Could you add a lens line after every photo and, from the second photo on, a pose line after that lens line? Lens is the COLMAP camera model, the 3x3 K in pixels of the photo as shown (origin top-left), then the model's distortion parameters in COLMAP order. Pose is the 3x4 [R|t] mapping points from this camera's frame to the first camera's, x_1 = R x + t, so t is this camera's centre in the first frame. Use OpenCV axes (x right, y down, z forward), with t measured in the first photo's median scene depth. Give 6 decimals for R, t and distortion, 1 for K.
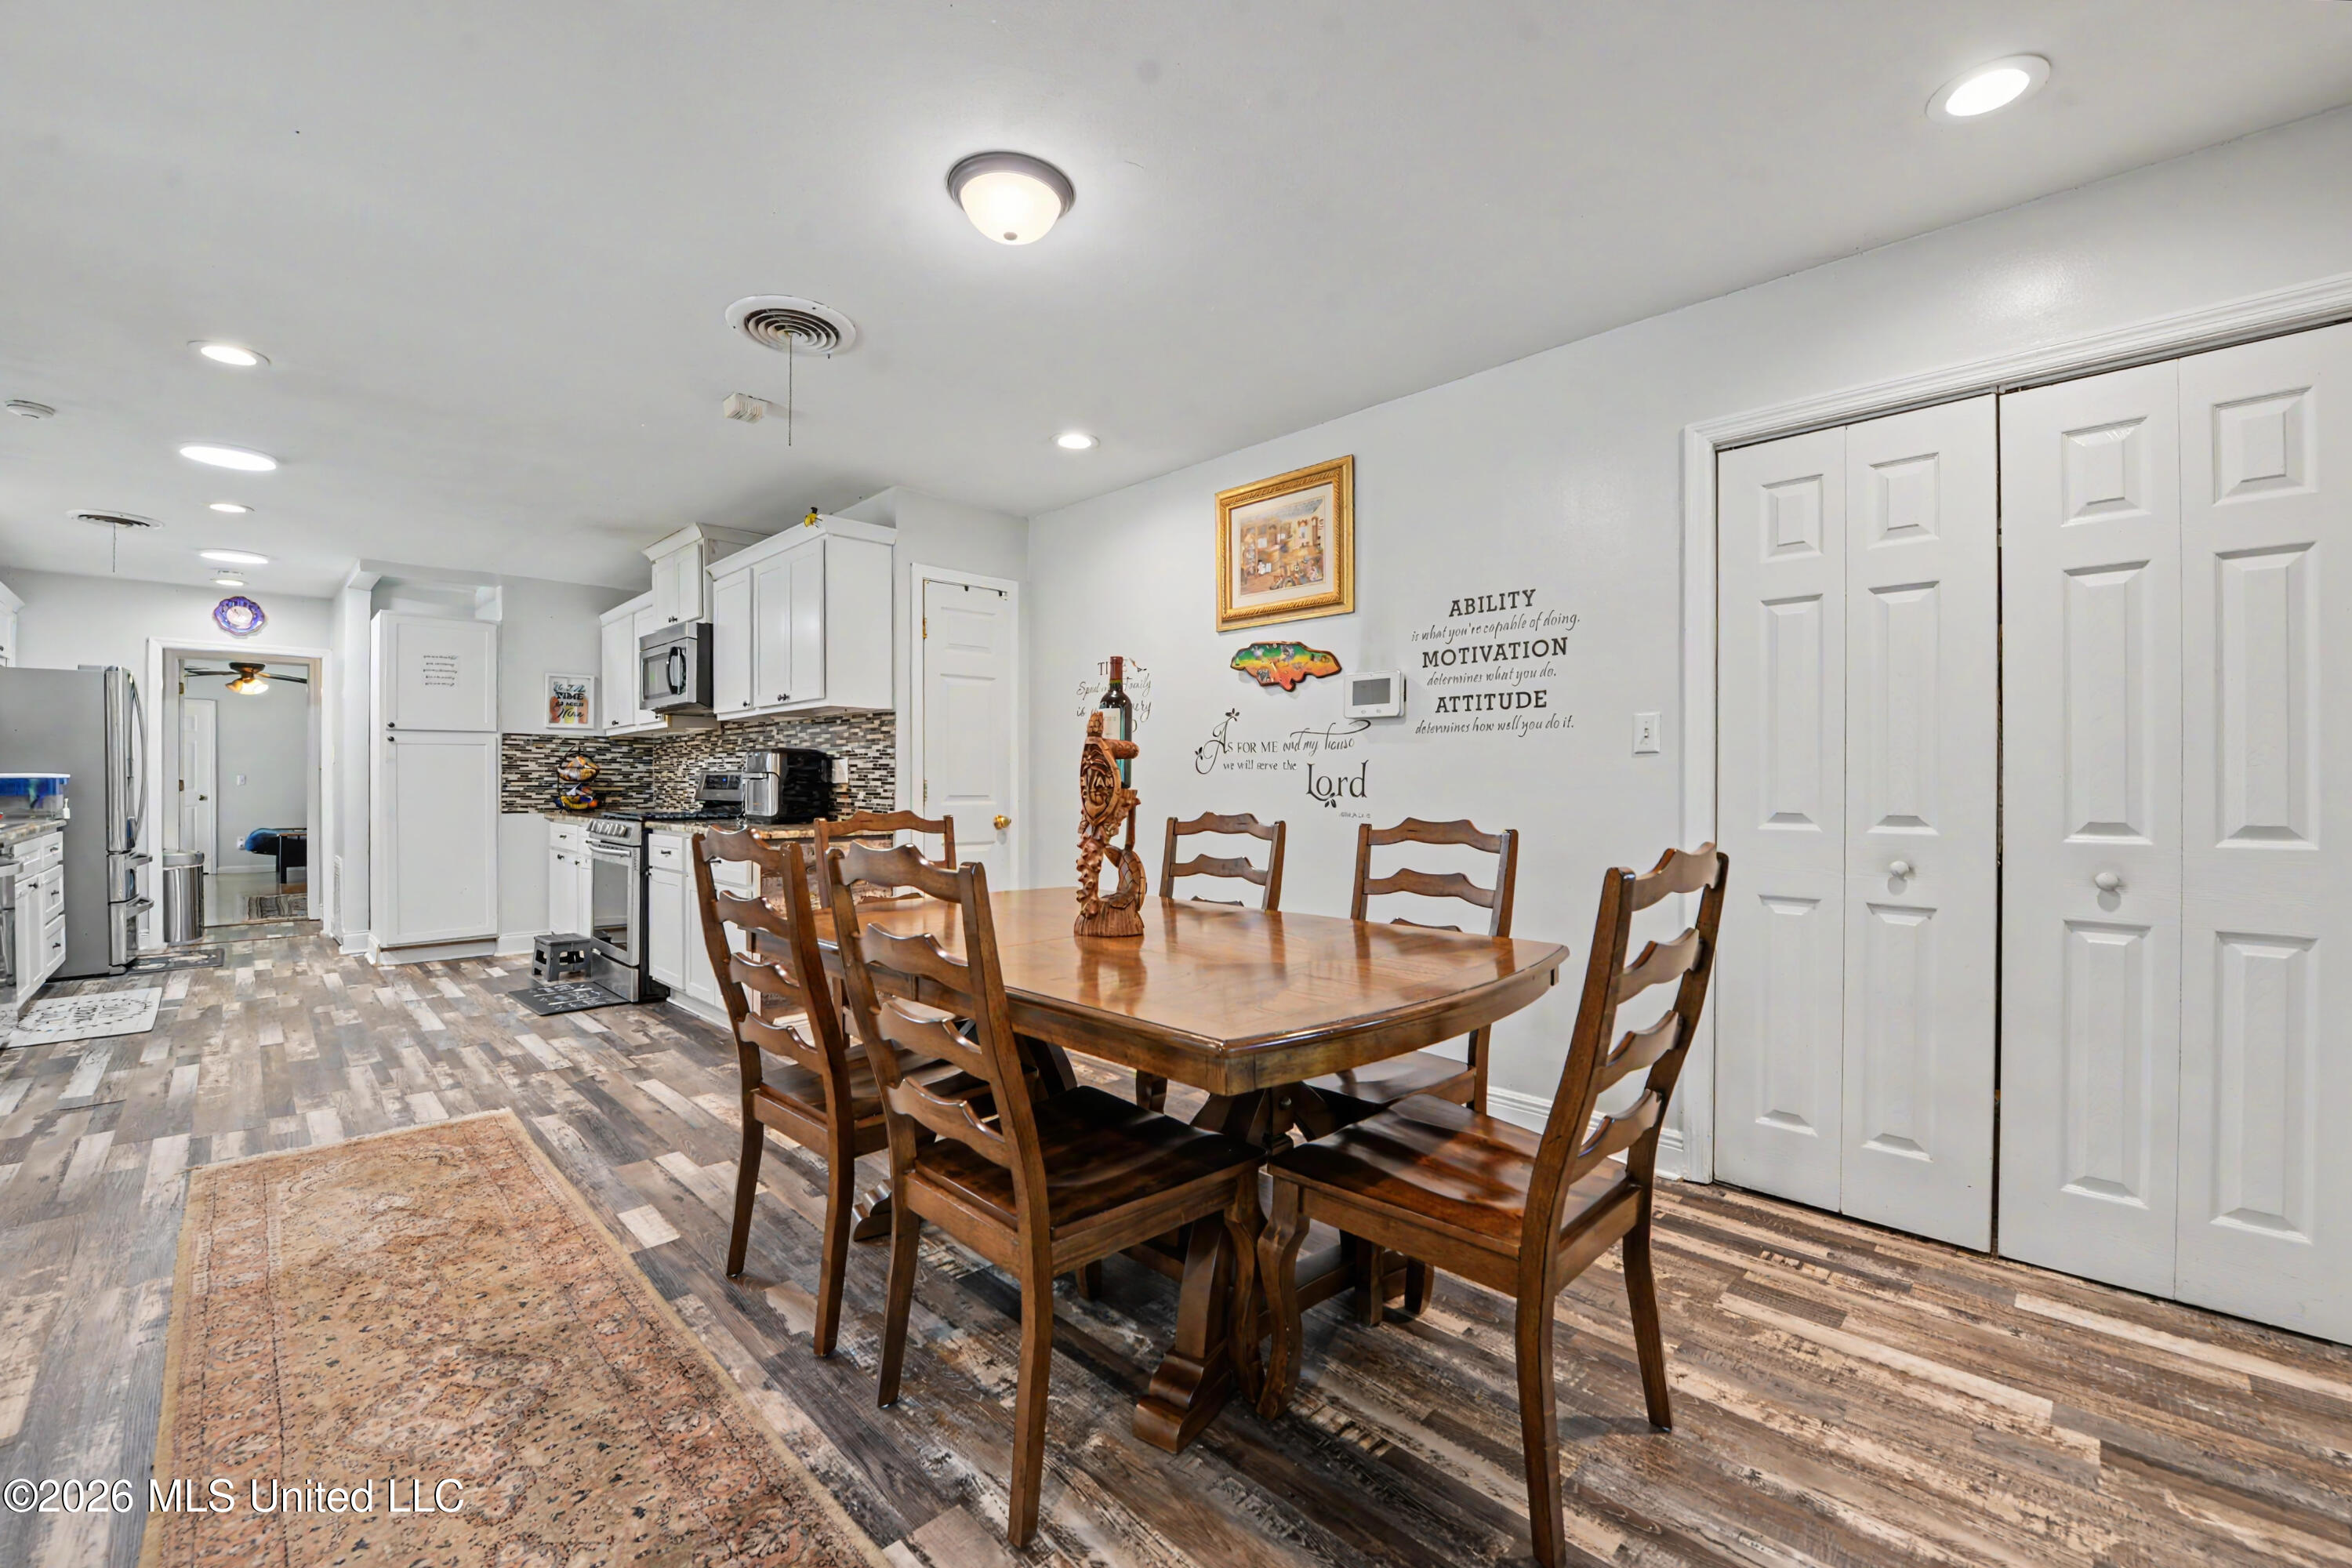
lens RADIAL K [[950.5, 0, 1168.0], [0, 950.5, 779.5], [0, 0, 1]] dist [-0.019203, -0.000405]
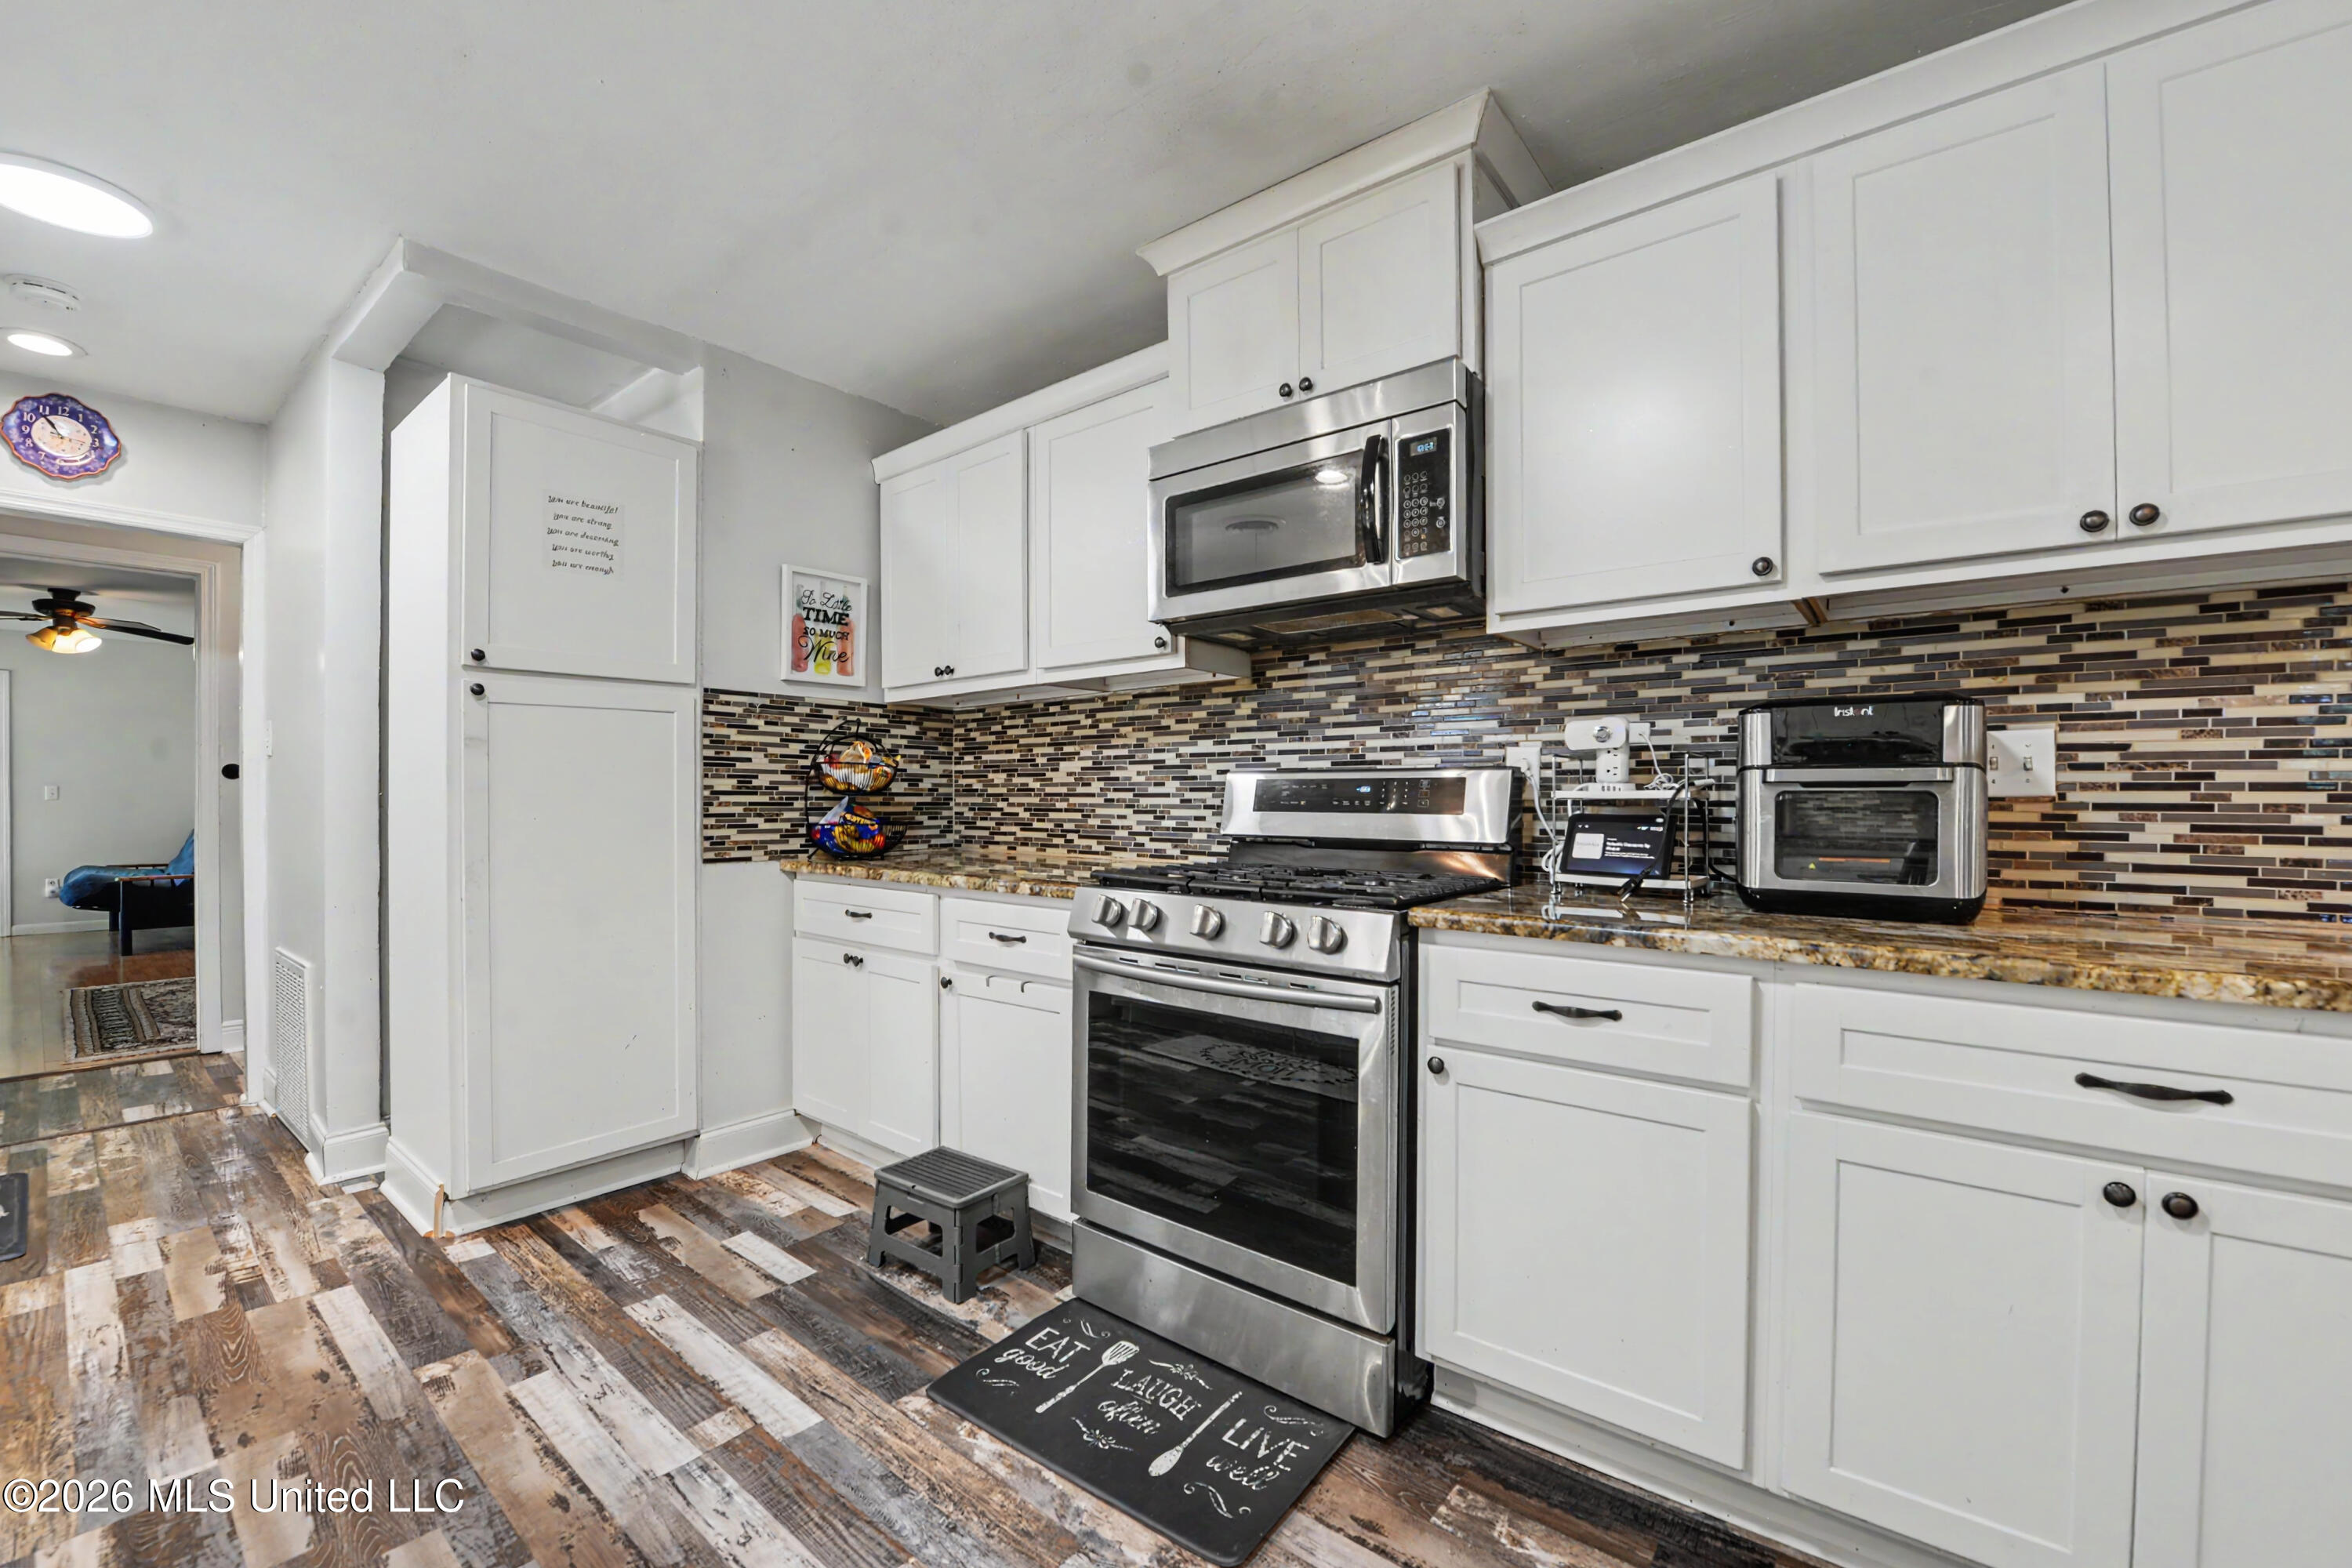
lens RADIAL K [[950.5, 0, 1175.1], [0, 950.5, 795.4], [0, 0, 1]] dist [-0.019203, -0.000405]
pose [[0.994458, 0.001449, 0.105128, -0.527778], [-0.001669, 0.999997, 0.002008, 0.001632], [-0.105125, -0.002172, 0.994457, 0.519490]]
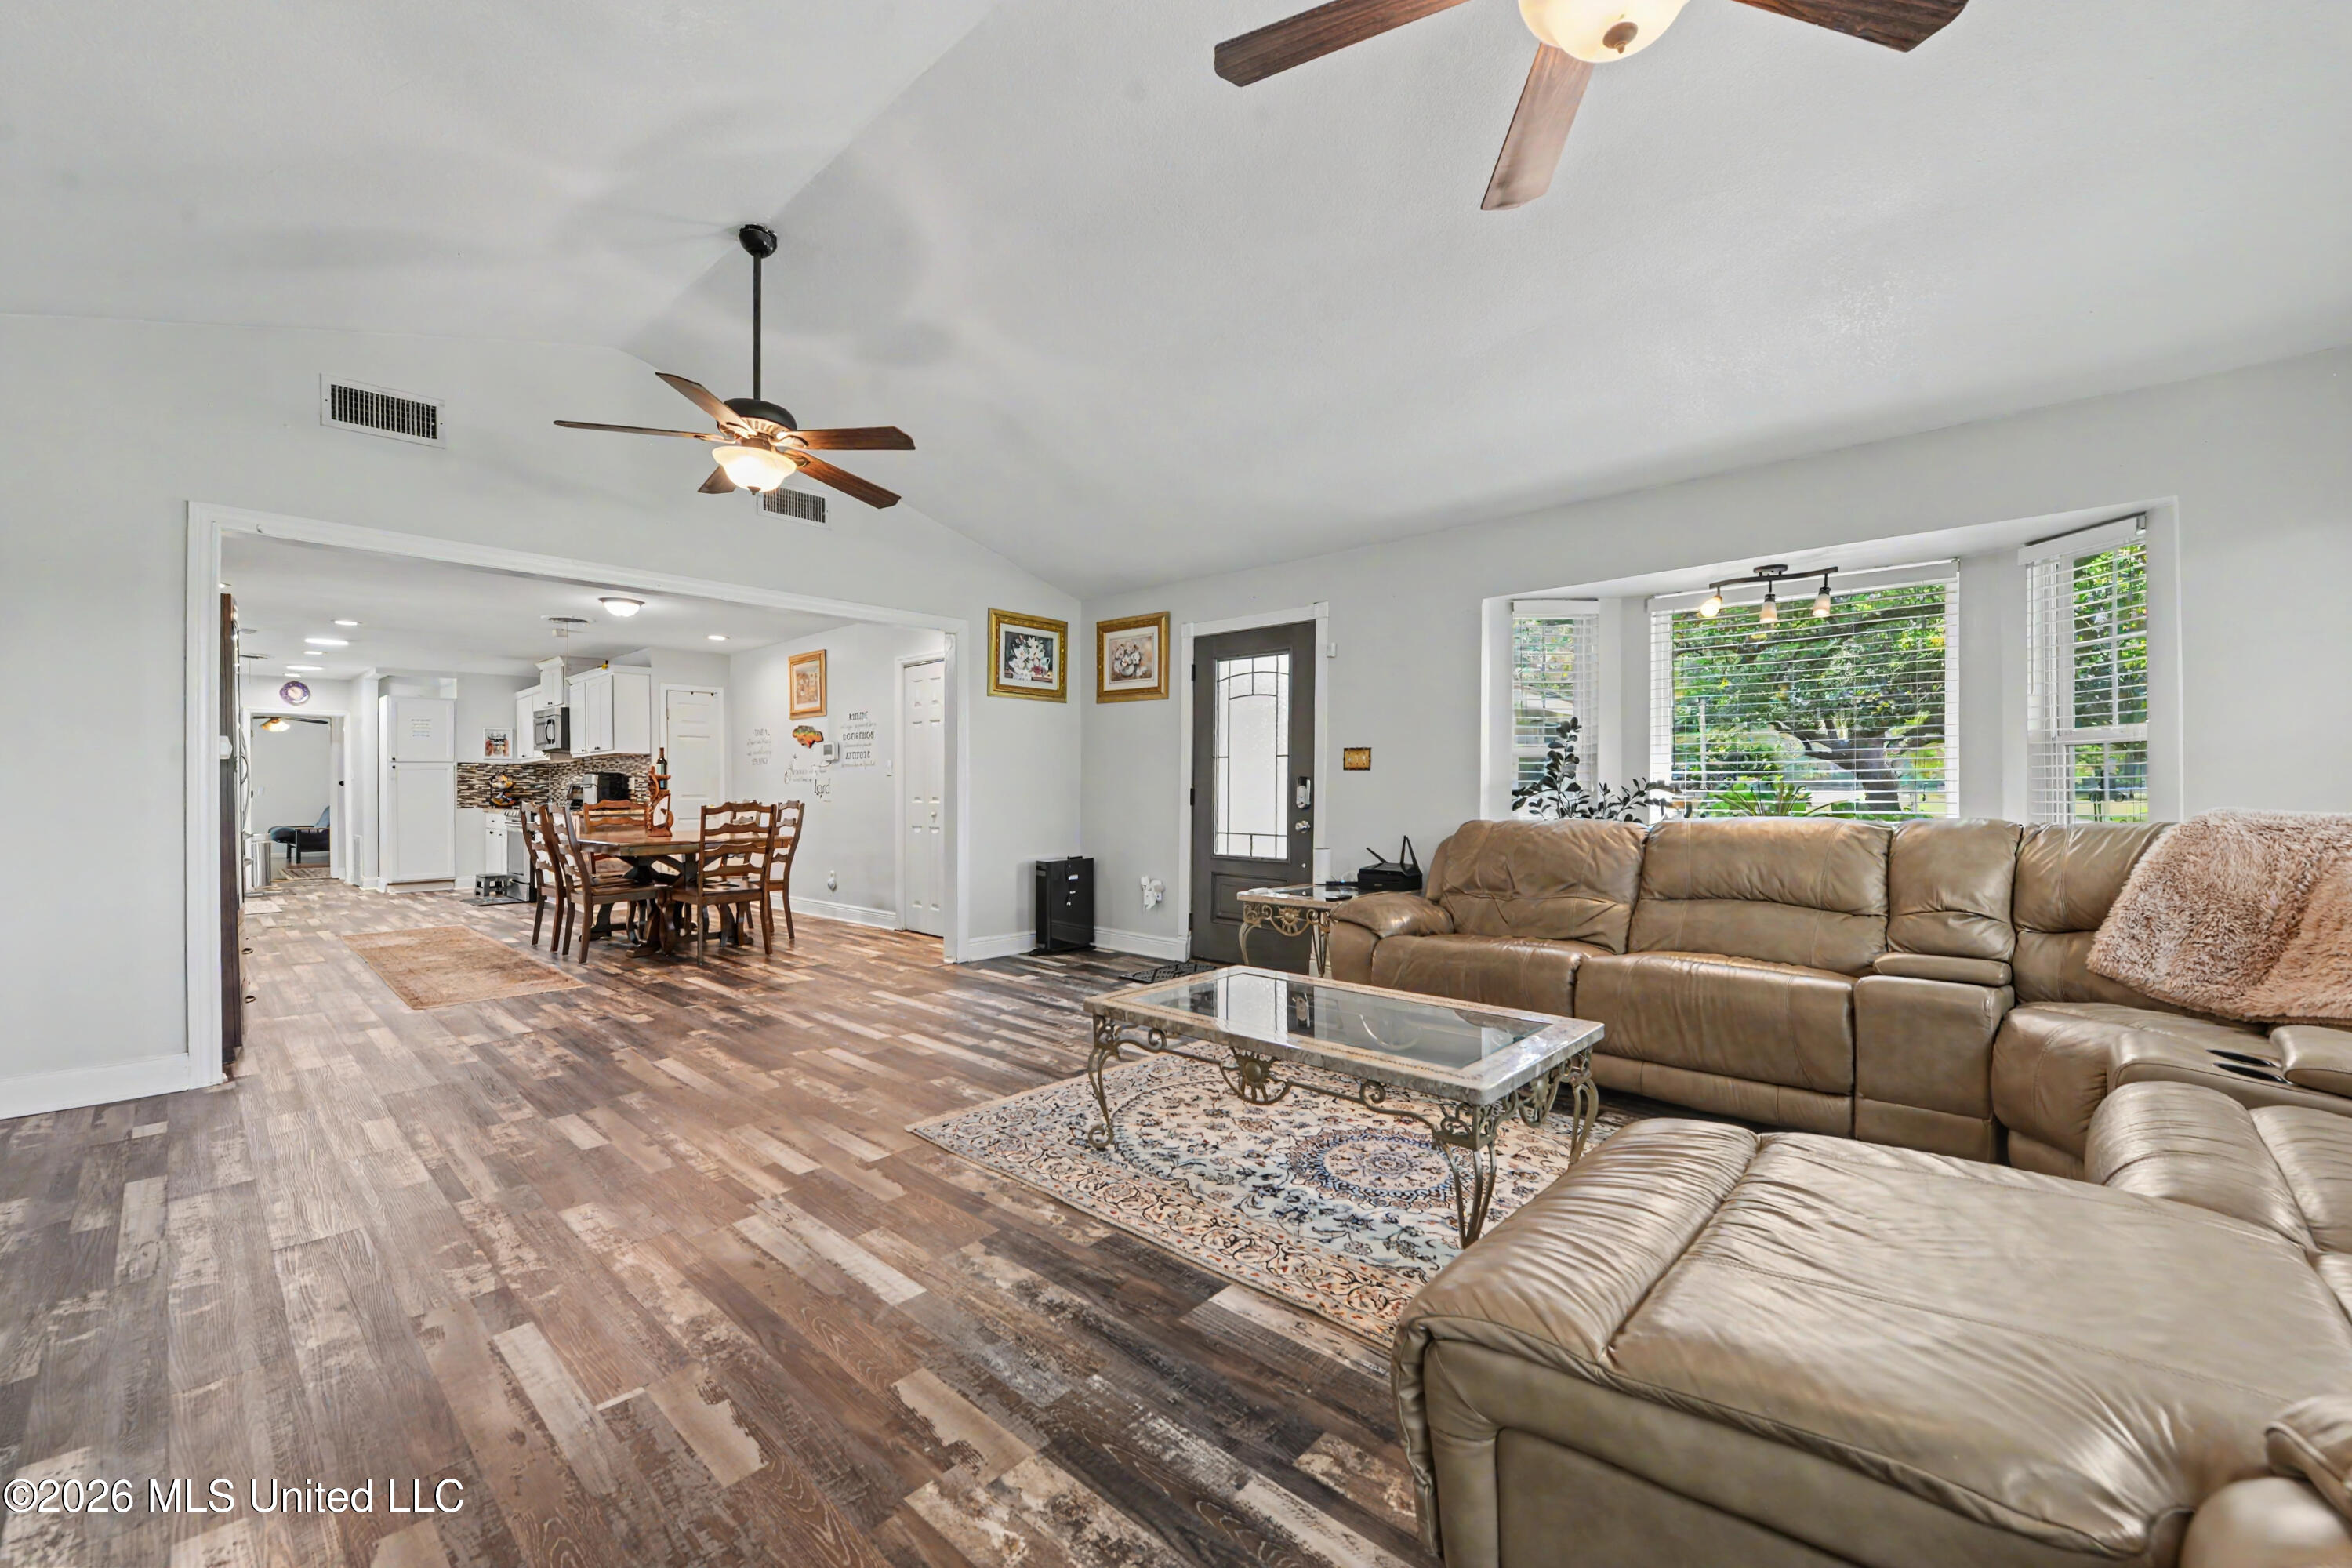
lens RADIAL K [[950.5, 0, 1185.6], [0, 950.5, 784.7], [0, 0, 1]] dist [-0.019203, -0.000405]
pose [[0.998951, -0.006748, 0.045297, 0.566624], [0.006777, 0.999977, -0.000483, 0.001934], [-0.045293, 0.000790, 0.998973, -0.807180]]
